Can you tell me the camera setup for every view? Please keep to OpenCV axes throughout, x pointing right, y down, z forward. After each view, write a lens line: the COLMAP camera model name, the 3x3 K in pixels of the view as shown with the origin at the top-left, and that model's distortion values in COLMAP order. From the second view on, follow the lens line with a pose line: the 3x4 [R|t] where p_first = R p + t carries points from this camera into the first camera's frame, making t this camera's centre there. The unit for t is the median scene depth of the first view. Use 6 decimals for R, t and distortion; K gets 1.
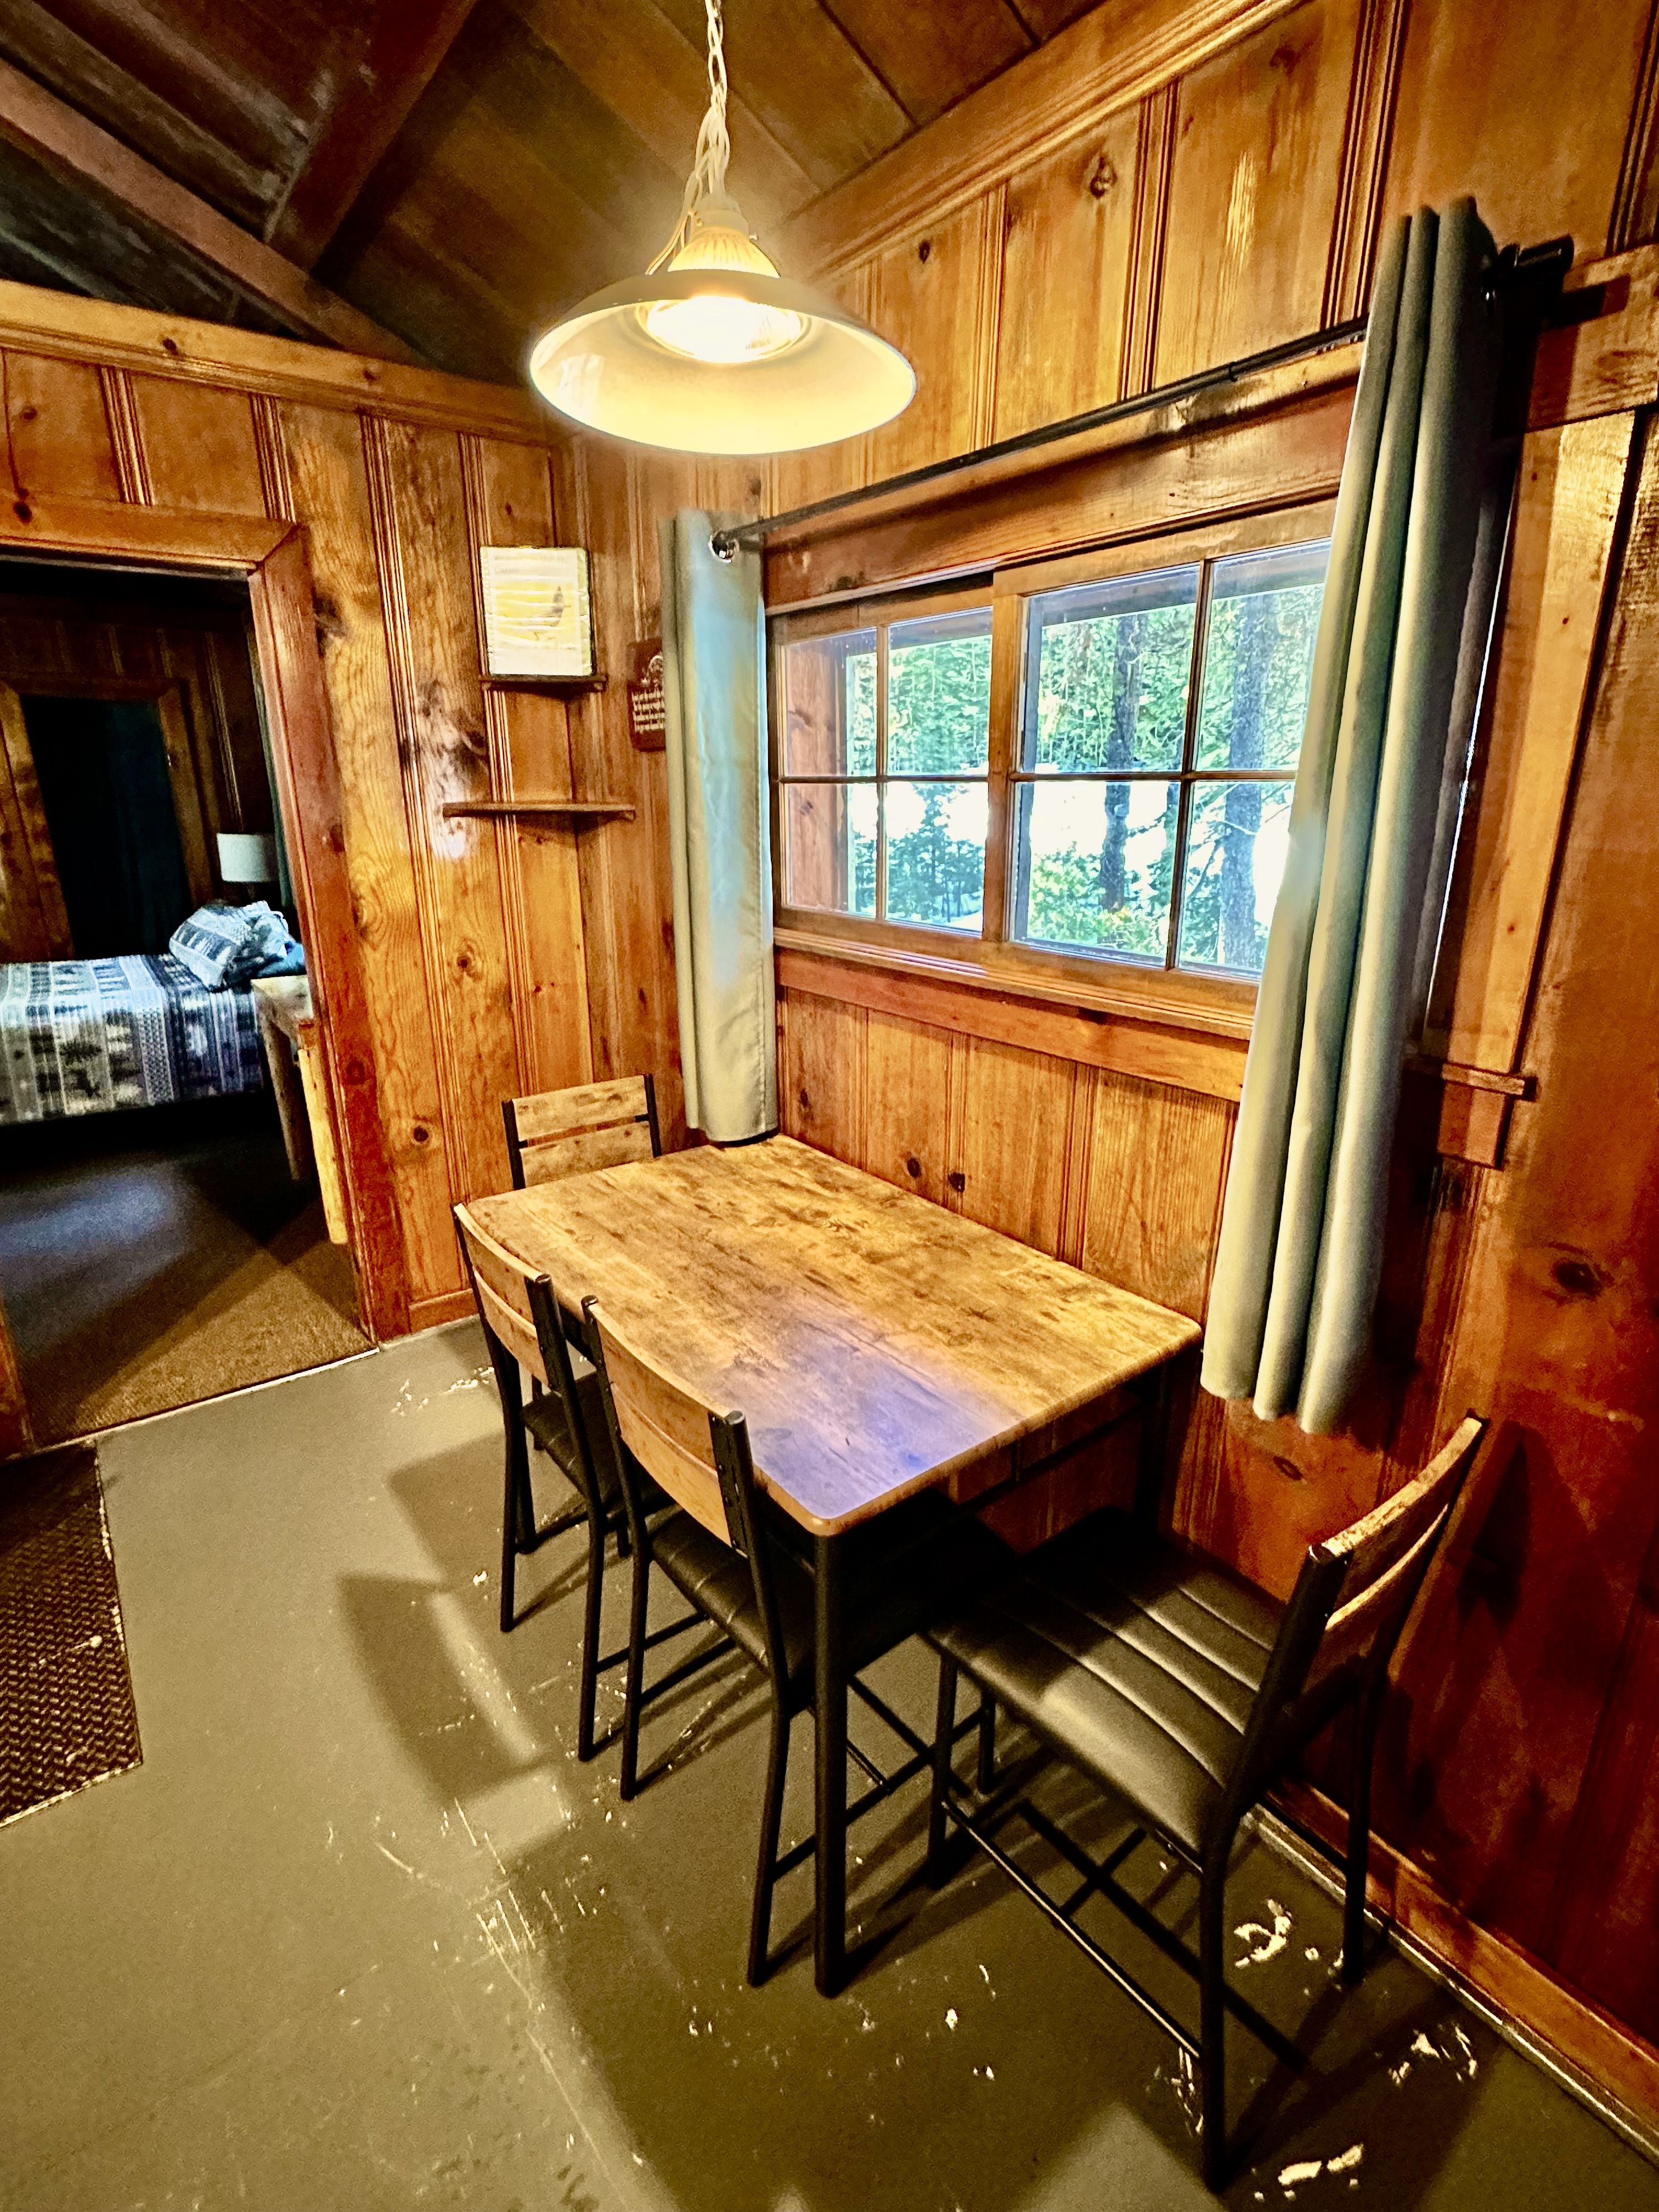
lens RADIAL K [[1042.7, 0, 824.6], [0, 1042.7, 1097.8], [0, 0, 1]] dist [0.002625, 0.000120]
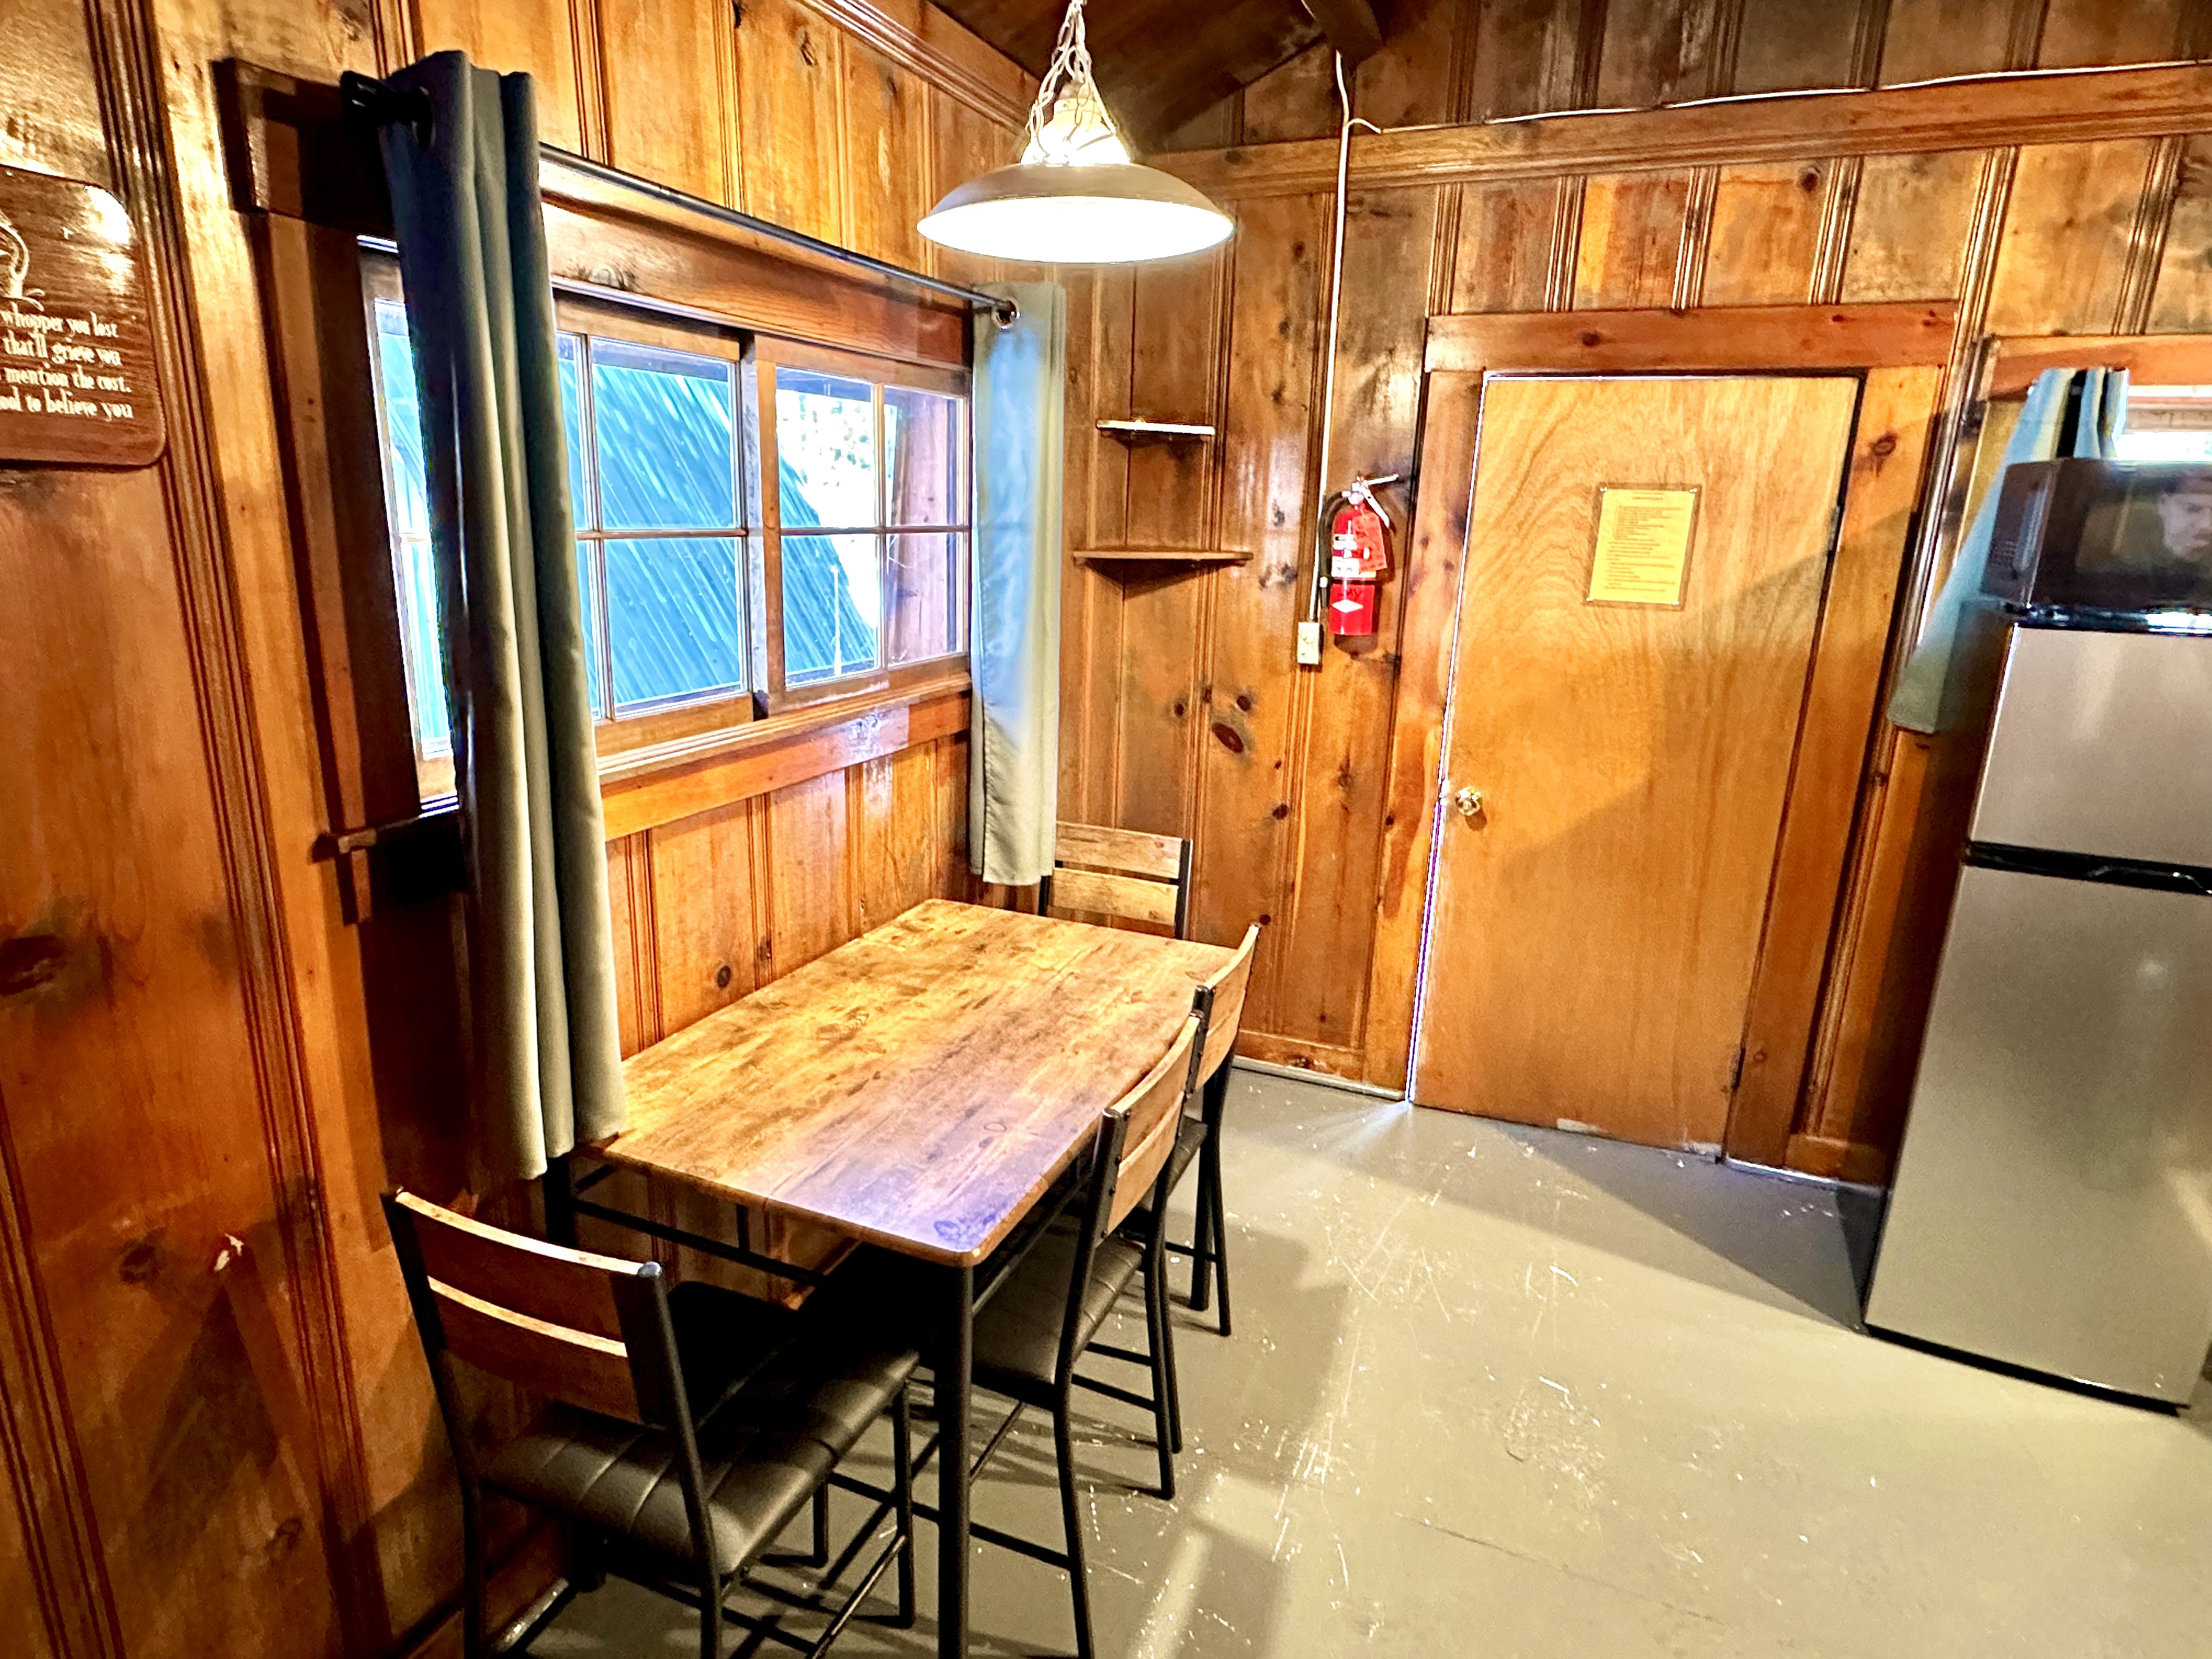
lens RADIAL K [[1227.2, 0, 1101.7], [0, 1227.2, 830.7], [0, 0, 1]] dist [-0.003100, 0.000084]
pose [[-0.493246, -0.237740, 0.836773, -1.025222], [0.225857, 0.893940, 0.387116, -0.418533], [-0.840058, 0.379934, -0.387237, 1.249580]]
